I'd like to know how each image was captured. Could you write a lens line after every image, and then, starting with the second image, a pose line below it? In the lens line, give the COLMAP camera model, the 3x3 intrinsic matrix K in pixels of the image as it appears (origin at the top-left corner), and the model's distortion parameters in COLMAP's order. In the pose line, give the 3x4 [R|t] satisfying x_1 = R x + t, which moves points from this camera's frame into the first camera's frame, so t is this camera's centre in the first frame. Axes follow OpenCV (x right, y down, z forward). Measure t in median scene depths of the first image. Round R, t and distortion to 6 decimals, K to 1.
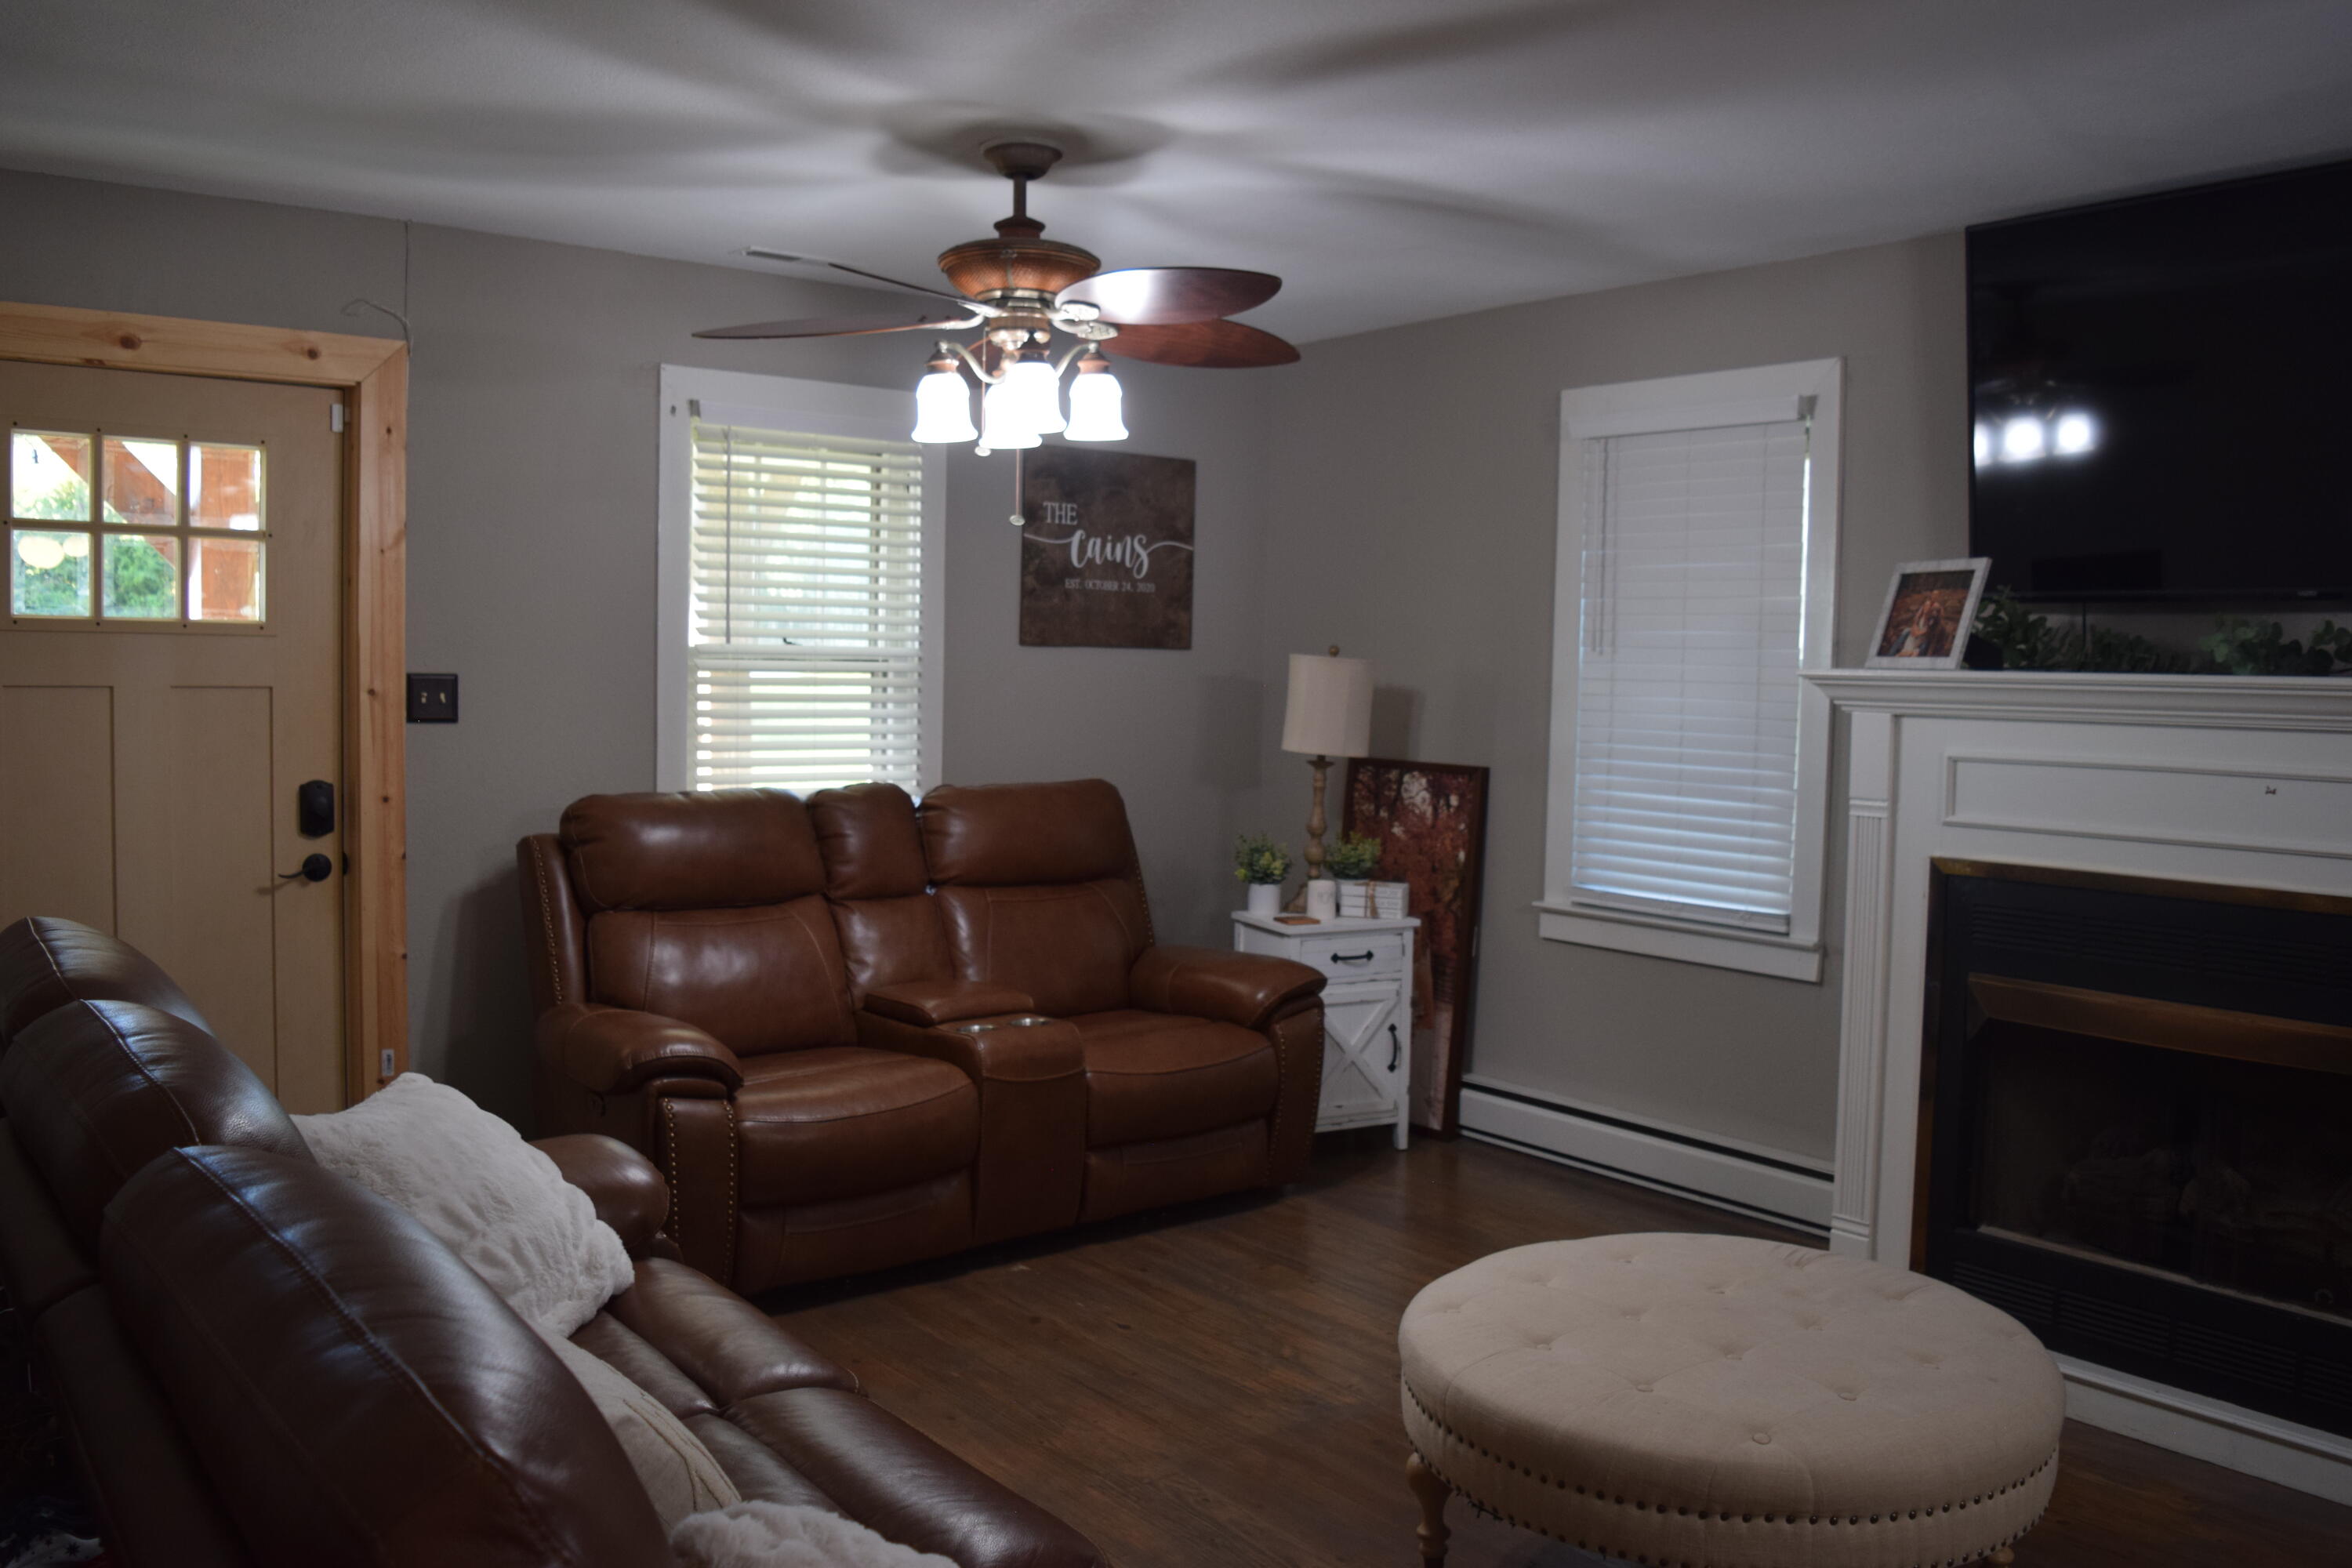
lens RADIAL K [[1831.2, 0, 1178.3], [0, 1831.2, 772.8], [0, 0, 1]] dist [-0.059152, -0.006260]
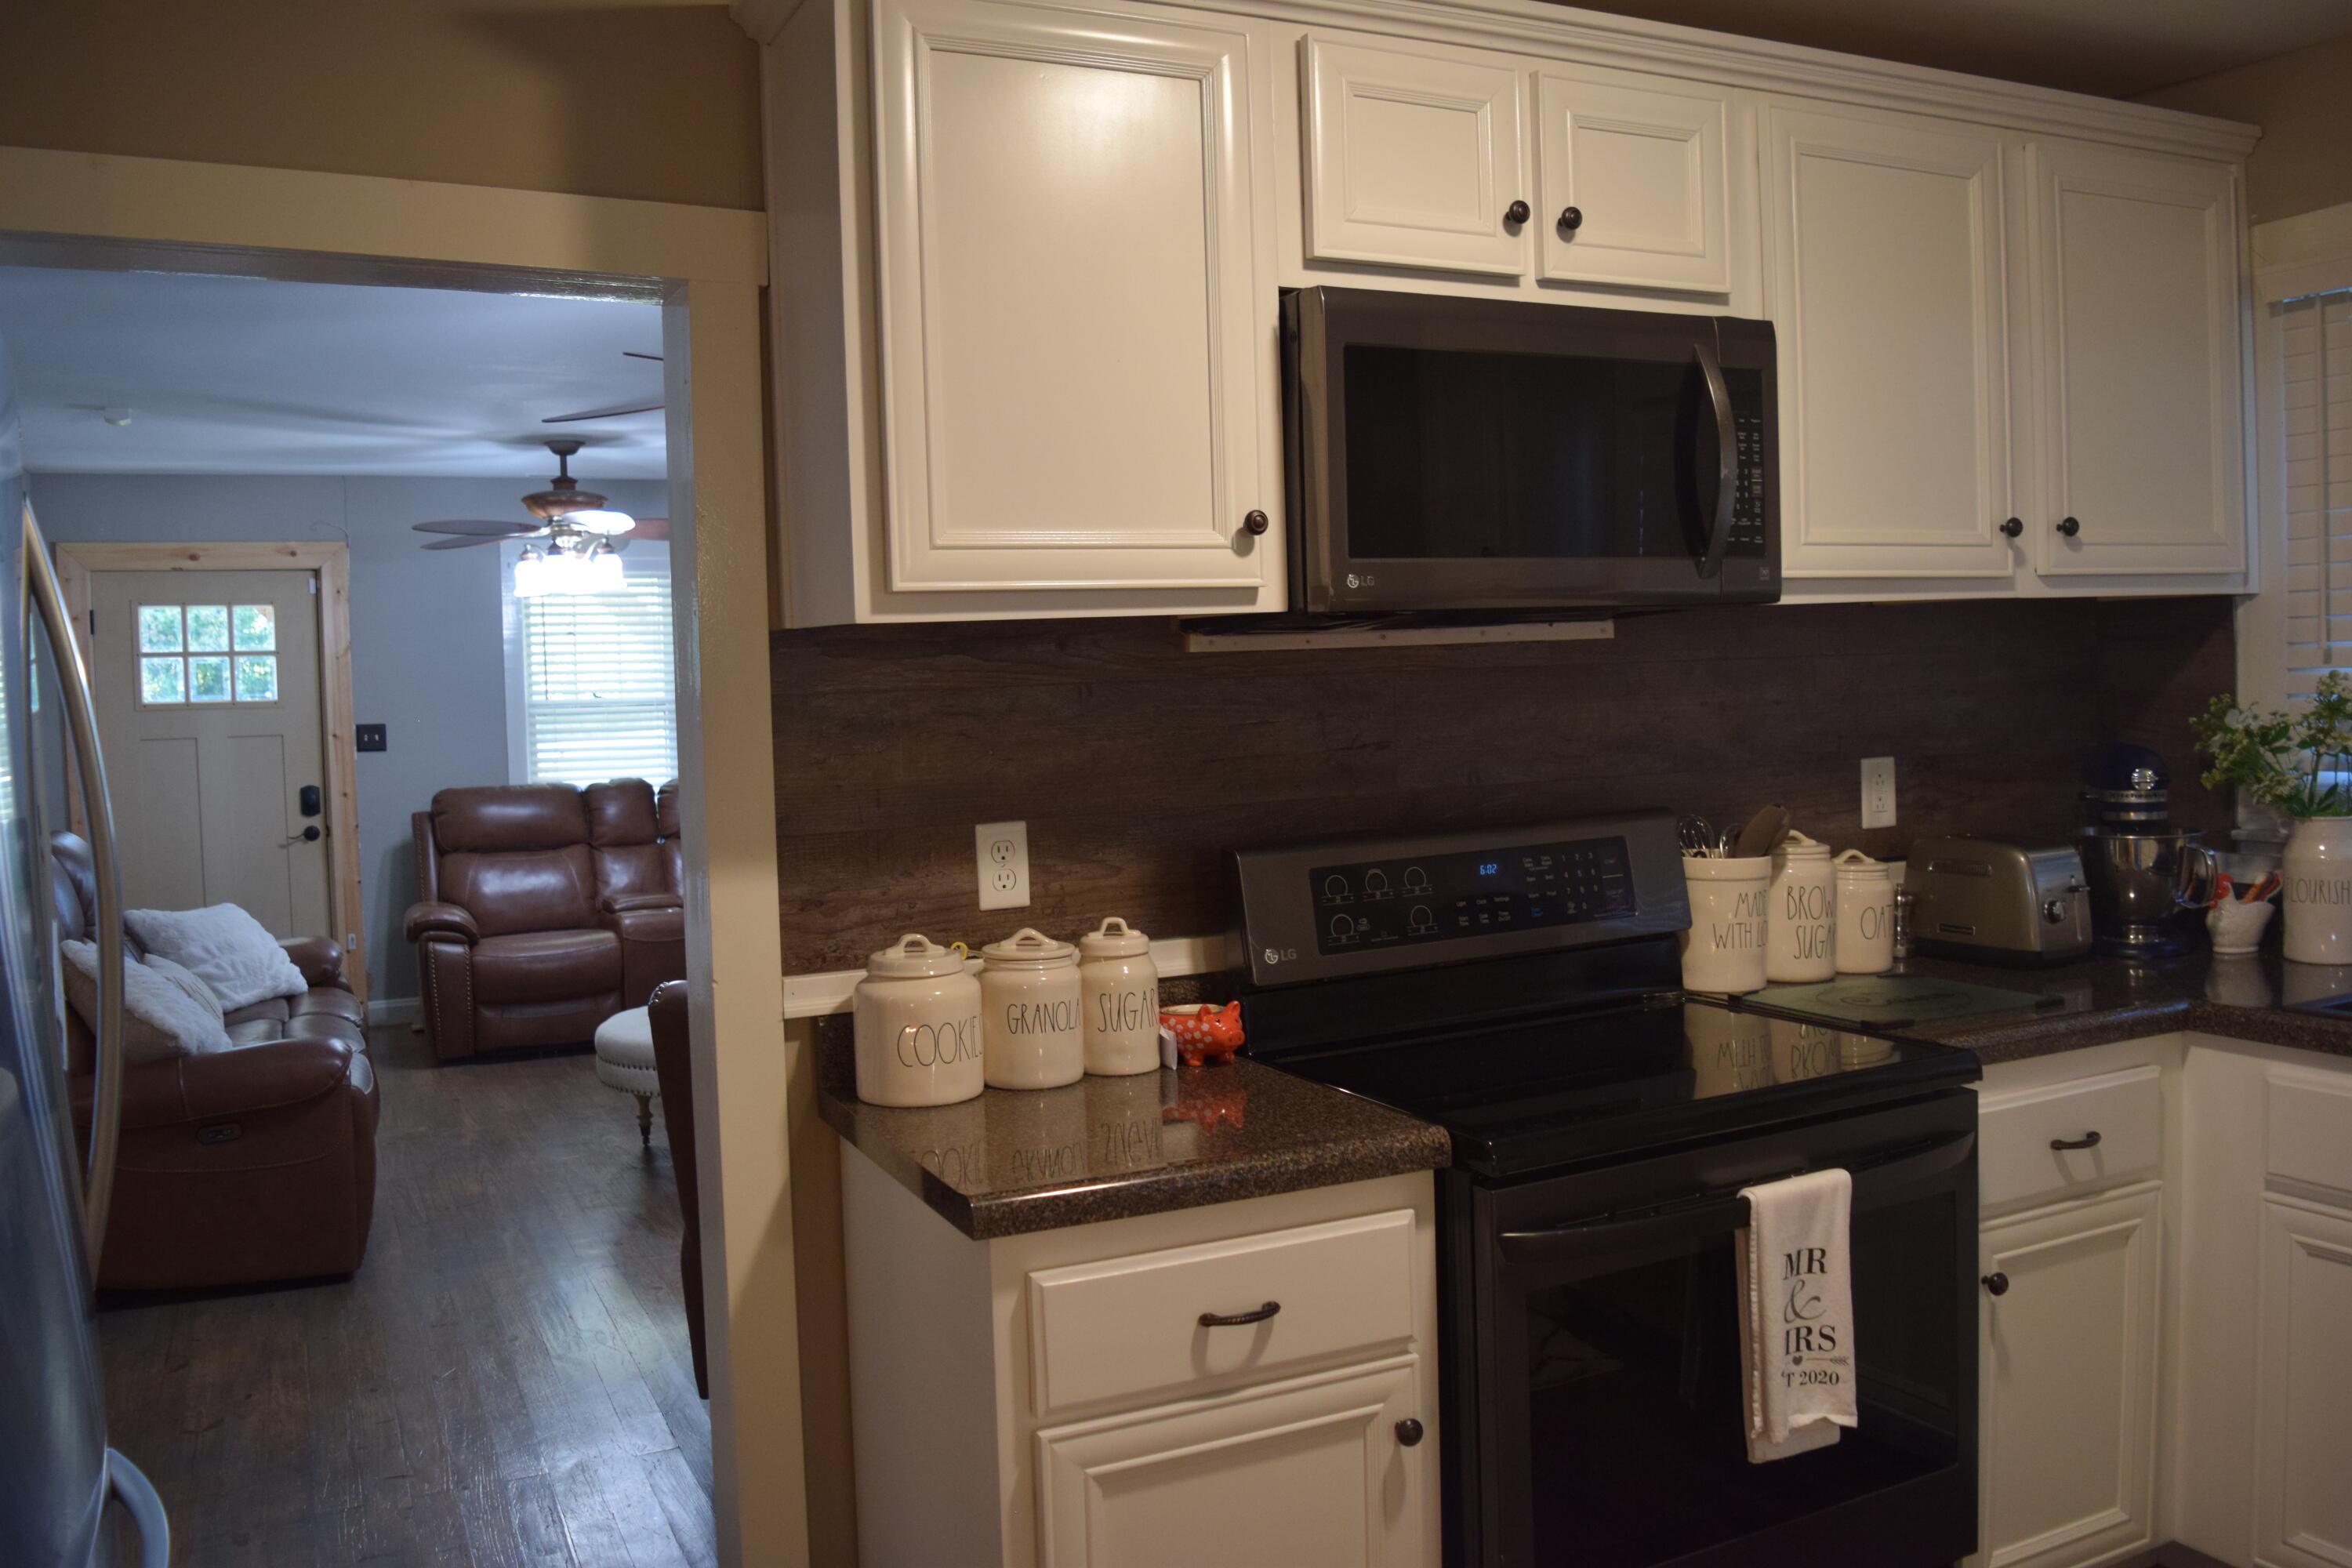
lens RADIAL K [[1831.2, 0, 1175.9], [0, 1831.2, 785.6], [0, 0, 1]] dist [-0.059152, -0.006260]
pose [[0.978310, -0.031529, -0.204731, 0.753370], [0.031113, 0.999502, -0.005249, 0.041287], [0.204794, -0.001235, 0.978804, -0.605560]]
